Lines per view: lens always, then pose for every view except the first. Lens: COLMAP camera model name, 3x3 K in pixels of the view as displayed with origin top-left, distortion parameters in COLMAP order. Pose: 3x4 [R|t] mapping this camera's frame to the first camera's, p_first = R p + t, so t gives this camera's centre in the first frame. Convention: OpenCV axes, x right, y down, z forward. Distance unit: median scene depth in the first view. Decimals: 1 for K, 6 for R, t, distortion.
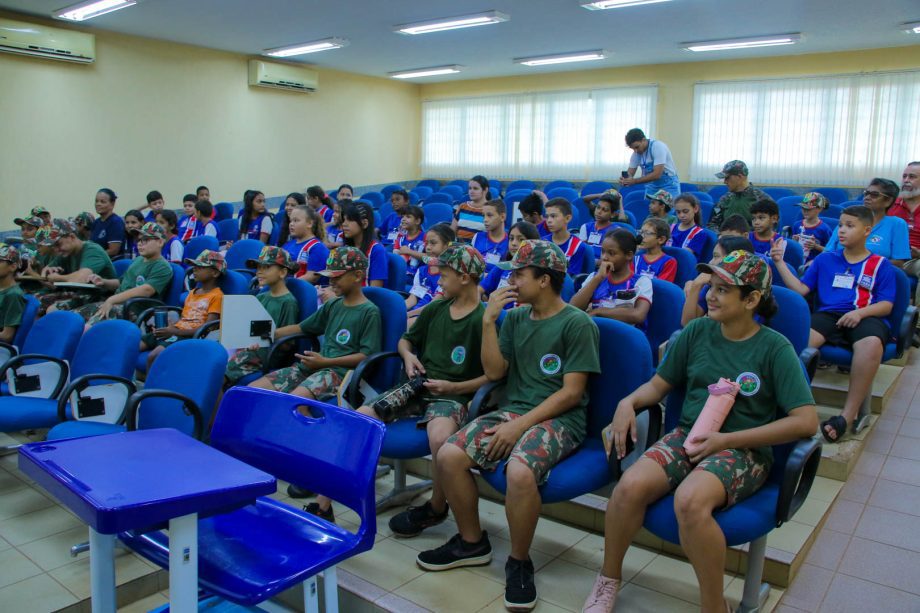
lens RADIAL K [[797.7, 0, 460.0], [0, 797.7, 306.5], [0, 0, 1]] dist [-0.086555, 0.112443]
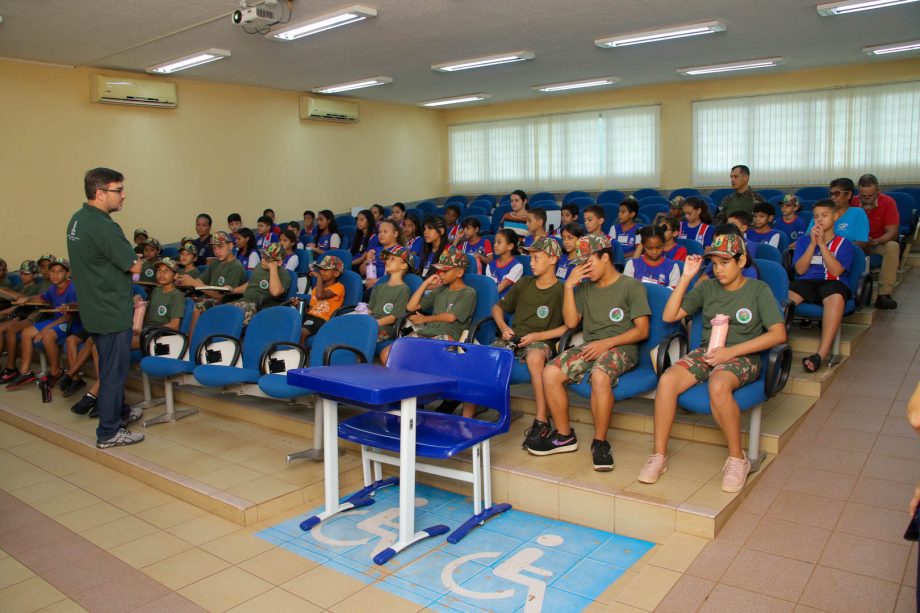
lens RADIAL K [[814.5, 0, 460.0], [0, 814.5, 306.5], [0, 0, 1]] dist [-0.042421, -0.001839]
pose [[0.999047, -0.043575, 0.002541, -0.055432], [0.043620, 0.998808, -0.021890, 0.025732], [-0.001584, 0.021980, 0.999757, -0.166869]]
